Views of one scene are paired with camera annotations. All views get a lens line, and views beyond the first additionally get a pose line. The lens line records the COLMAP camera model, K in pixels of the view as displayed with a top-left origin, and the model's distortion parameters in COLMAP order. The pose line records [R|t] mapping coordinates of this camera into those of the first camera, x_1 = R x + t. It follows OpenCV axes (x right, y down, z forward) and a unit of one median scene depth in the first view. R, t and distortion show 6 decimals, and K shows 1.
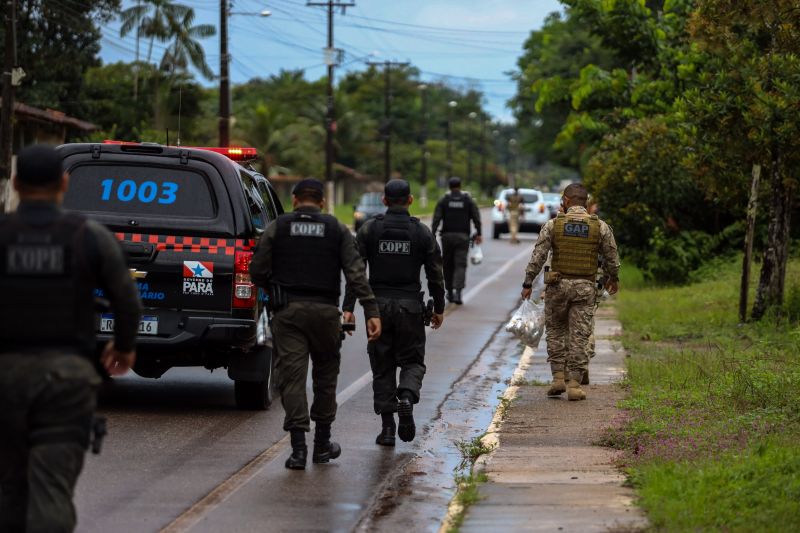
lens RADIAL K [[5963.1, 0, 400.0], [0, 5963.1, 266.5], [0, 0, 1]] dist [0.247399, 11.059053]
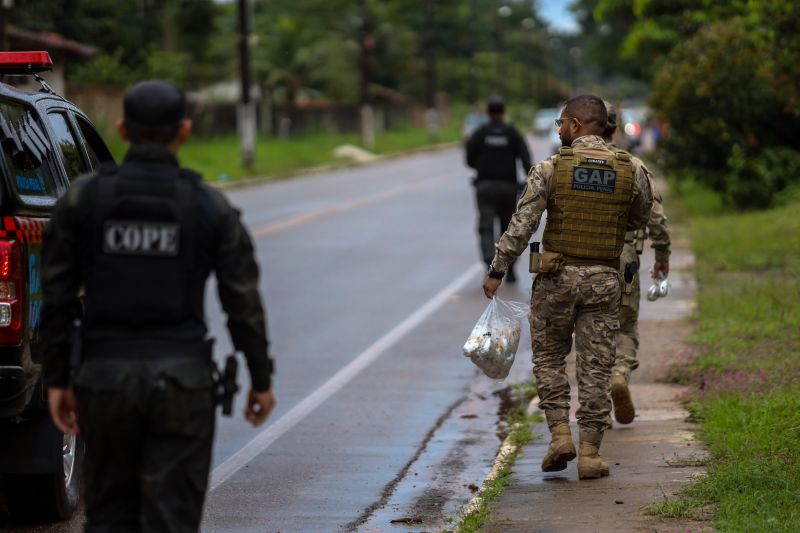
lens RADIAL K [[2994.5, 0, 400.0], [0, 2994.5, 266.5], [0, 0, 1]] dist [0.063712, 34.317142]
pose [[0.999538, -0.030398, 0.000132, -0.007465], [0.030379, 0.999062, 0.030872, -0.003938], [-0.001070, -0.030854, 0.999523, 0.548945]]
